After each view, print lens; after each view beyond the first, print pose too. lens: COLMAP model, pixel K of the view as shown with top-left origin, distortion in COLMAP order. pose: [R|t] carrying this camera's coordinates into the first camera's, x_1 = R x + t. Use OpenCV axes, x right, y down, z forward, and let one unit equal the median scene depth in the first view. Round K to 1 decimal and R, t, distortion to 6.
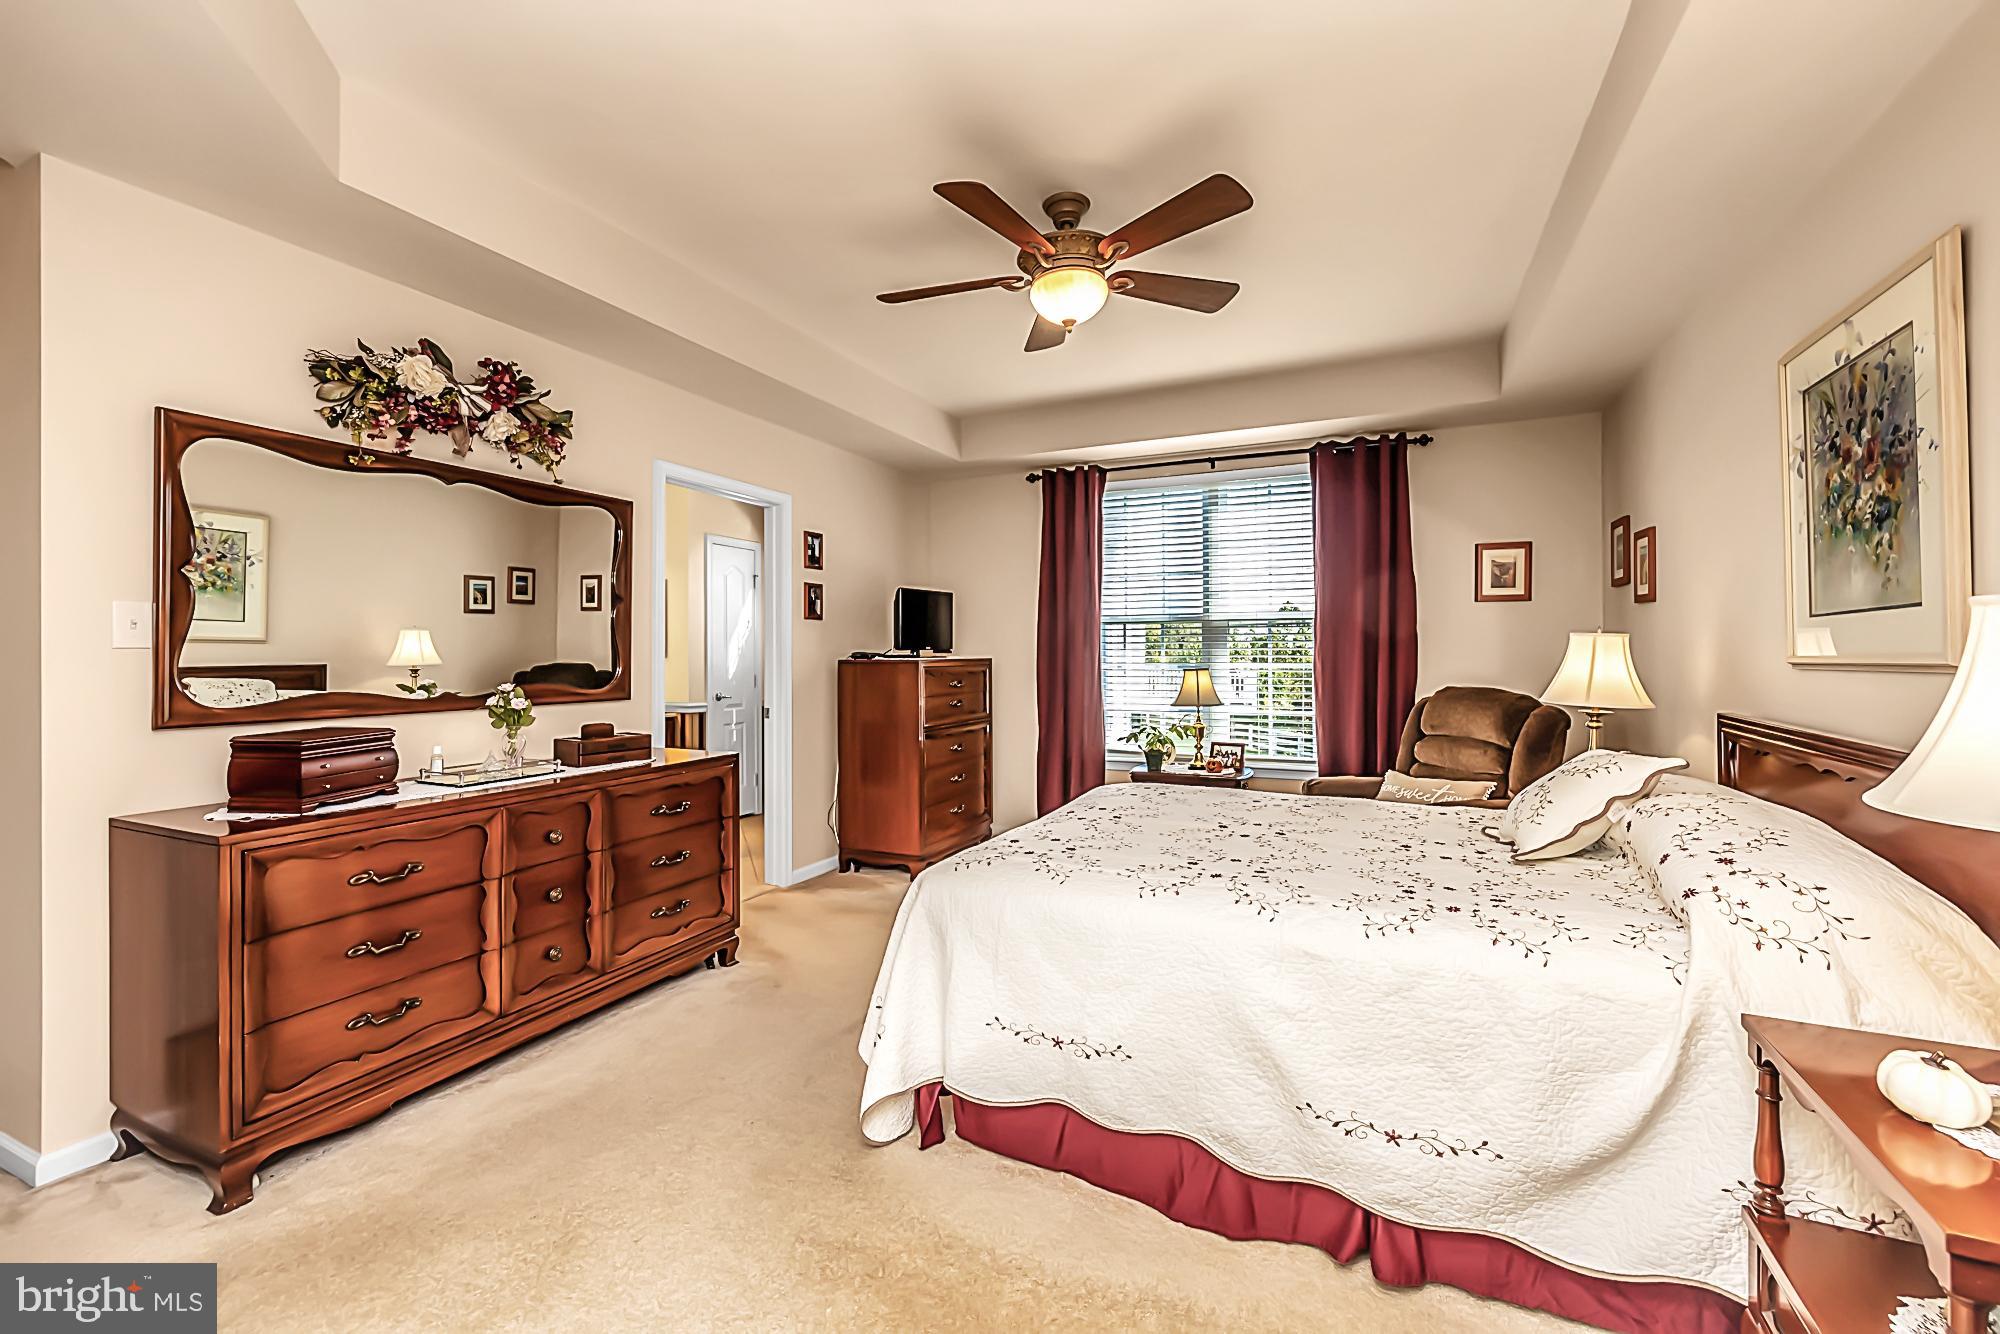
lens RADIAL K [[841.5, 0, 986.6], [0, 841.5, 641.2], [0, 0, 1]] dist [-0.000707, 0.000018]
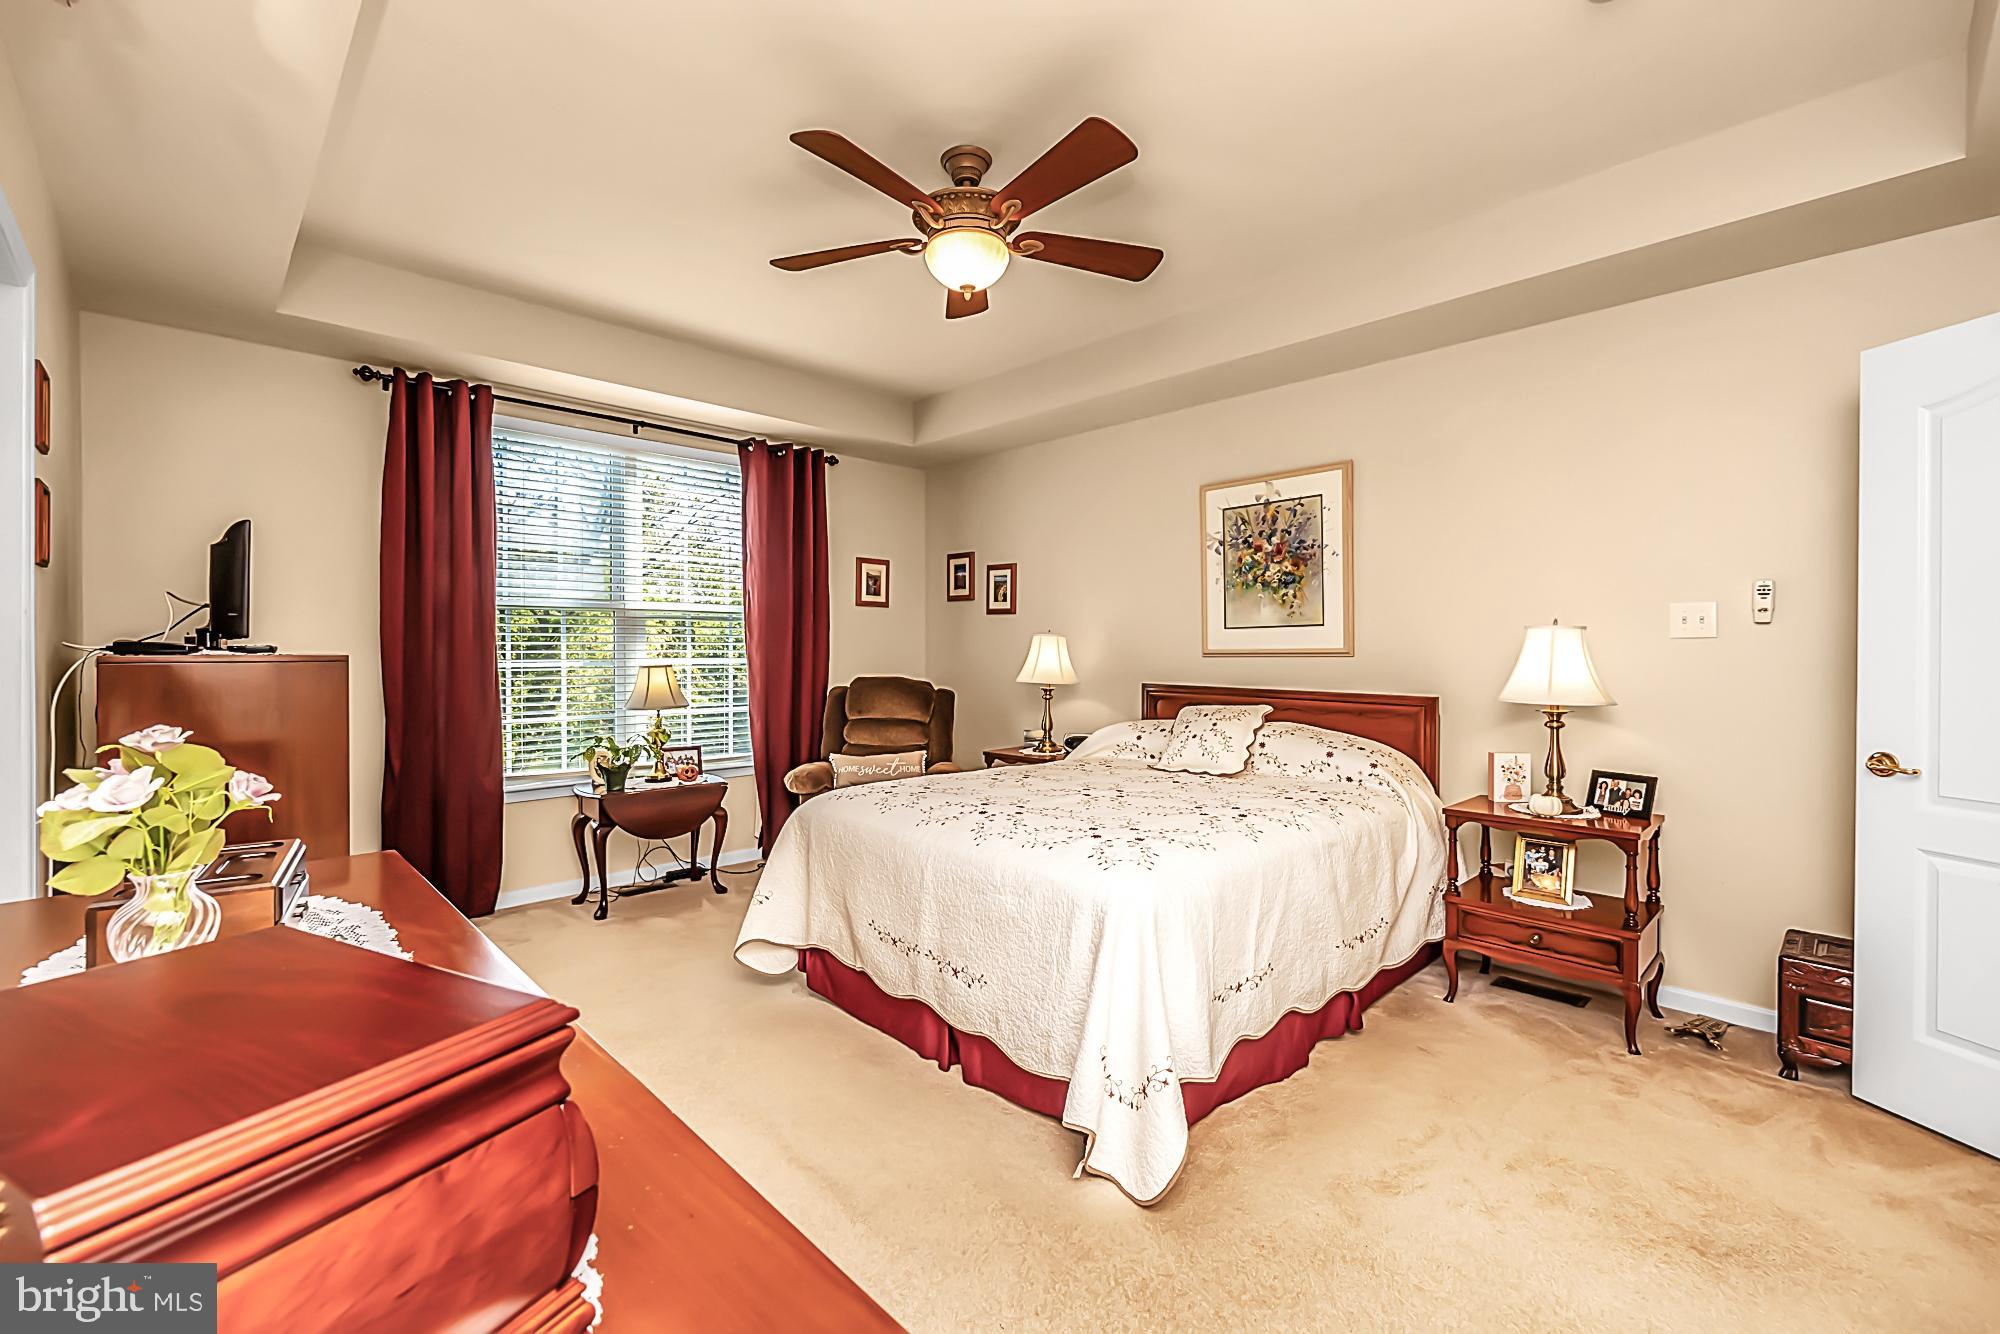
lens RADIAL K [[844.3, 0, 1003.5], [0, 844.3, 654.4], [0, 0, 1]] dist [-0.001495, -0.000093]
pose [[0.344058, -0.000676, 0.938948, -0.499298], [-0.014898, 0.999870, 0.006179, 0.012347], [-0.938830, -0.016114, 0.344004, 0.414682]]
